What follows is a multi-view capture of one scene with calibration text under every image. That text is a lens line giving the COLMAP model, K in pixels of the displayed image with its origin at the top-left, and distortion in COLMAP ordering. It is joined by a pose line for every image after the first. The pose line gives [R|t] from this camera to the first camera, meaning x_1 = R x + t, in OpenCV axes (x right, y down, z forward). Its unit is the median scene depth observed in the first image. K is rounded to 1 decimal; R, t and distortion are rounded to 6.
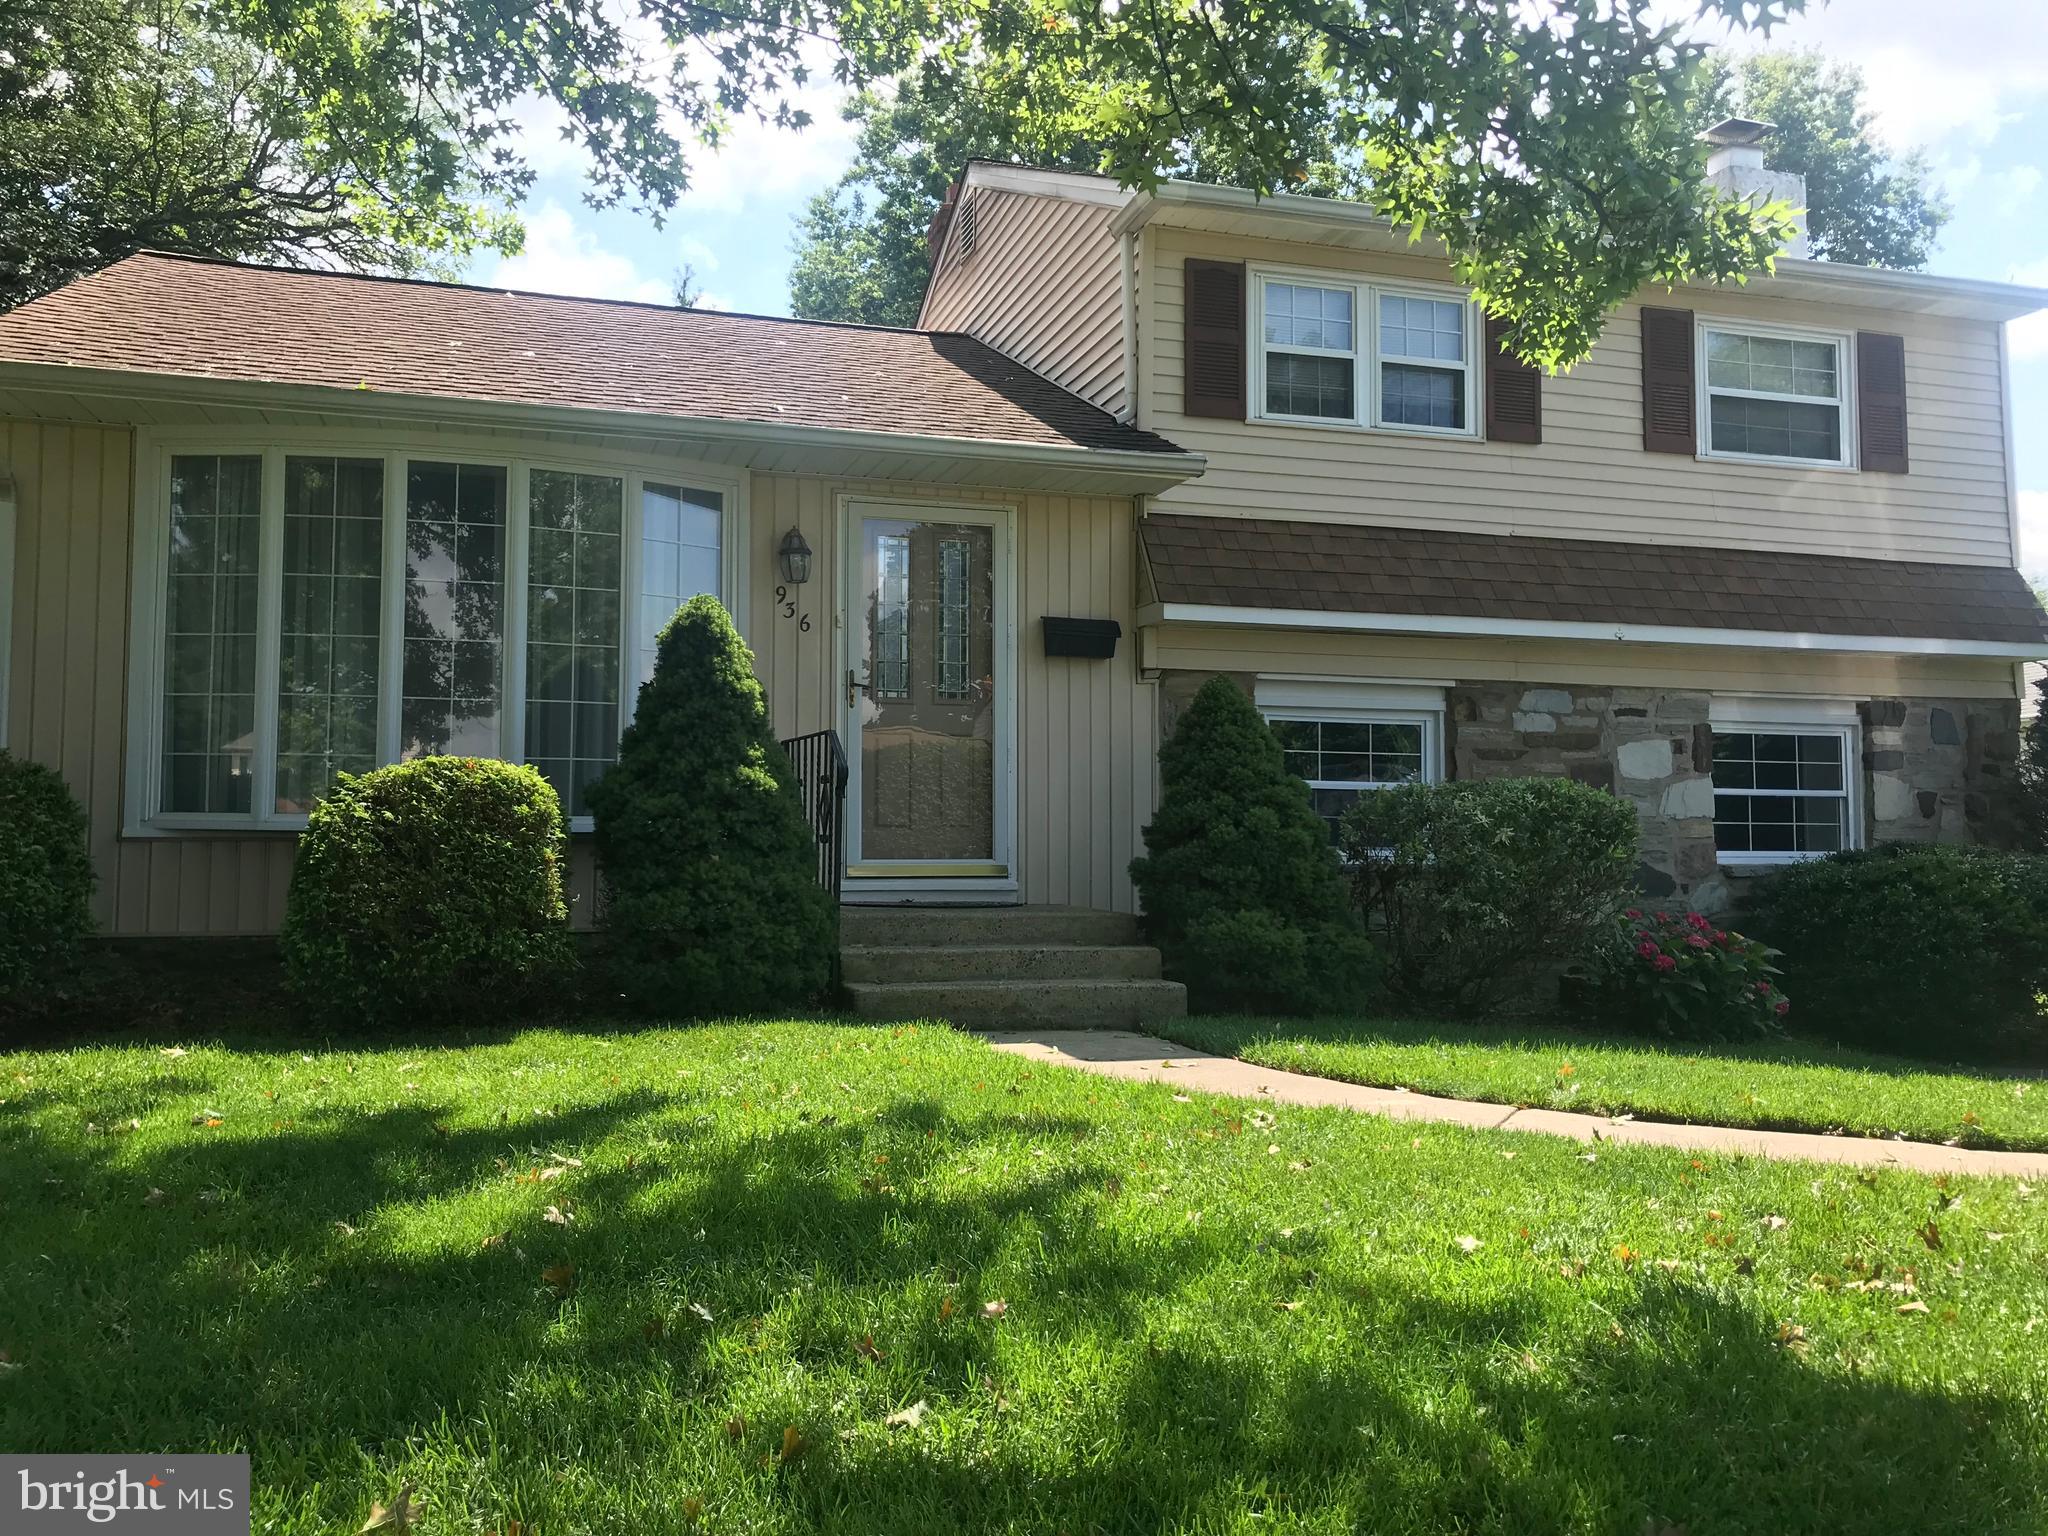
lens RADIAL K [[1629.5, 0, 962.8], [0, 1629.5, 741.8], [0, 0, 1]] dist [0.074512, -0.109933]
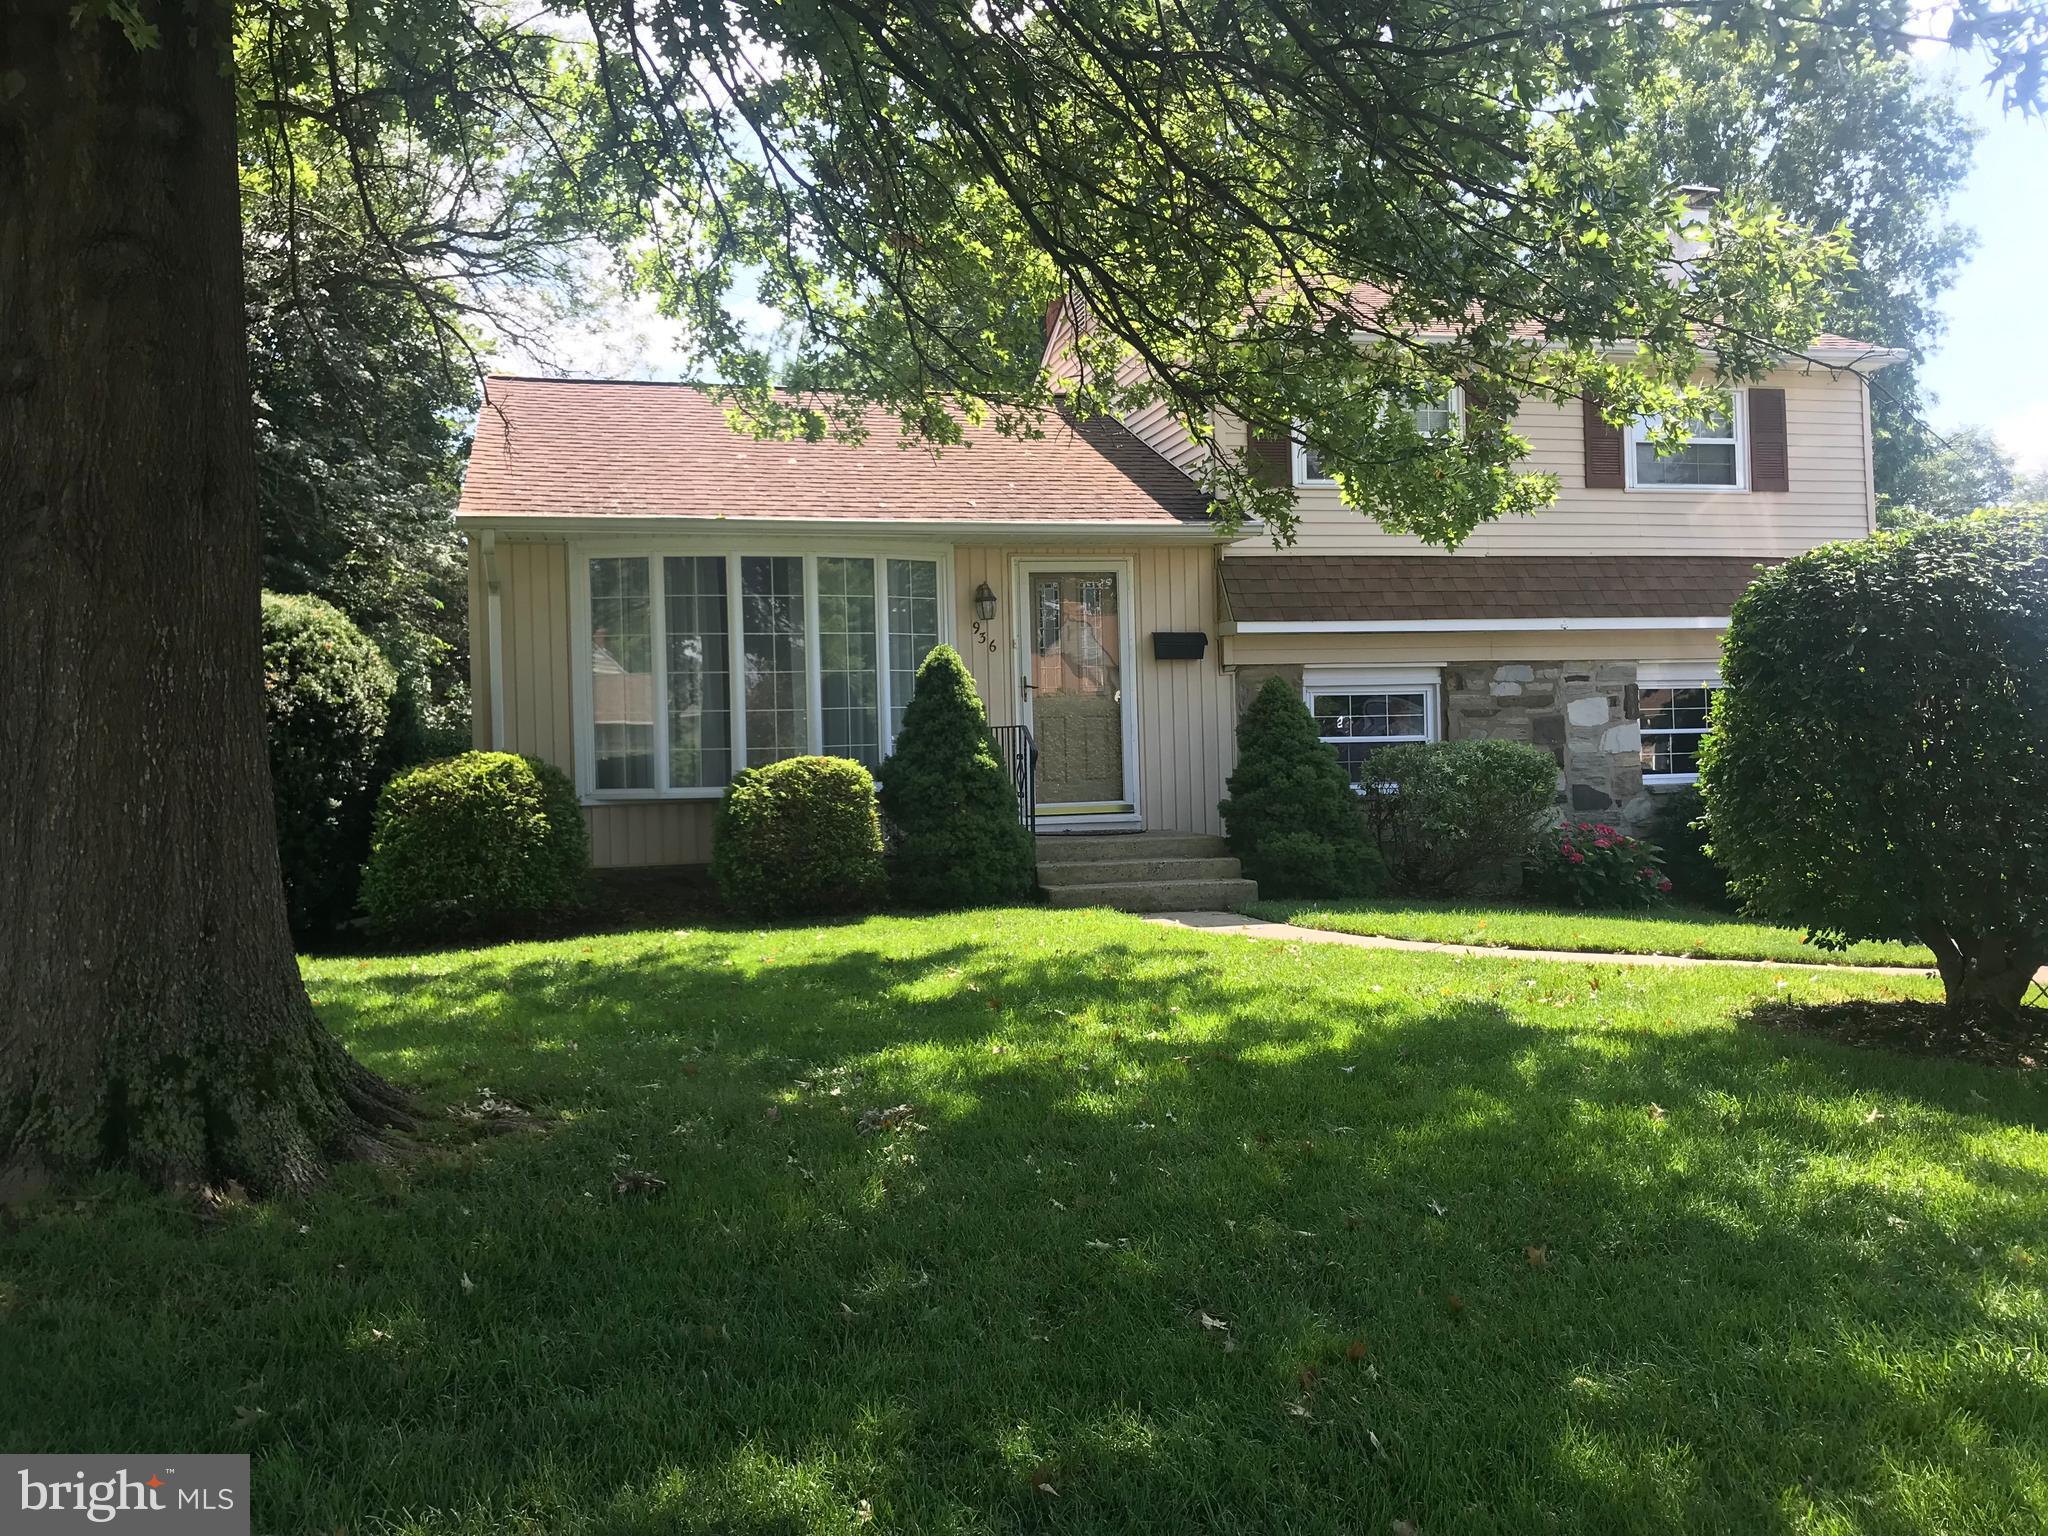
lens RADIAL K [[1629.5, 0, 962.8], [0, 1629.5, 741.8], [0, 0, 1]] dist [0.074512, -0.109933]
pose [[0.998361, -0.030900, -0.048167, -0.057458], [0.033589, 0.997862, 0.056063, -0.072221], [0.046332, -0.057589, 0.997265, -0.499172]]
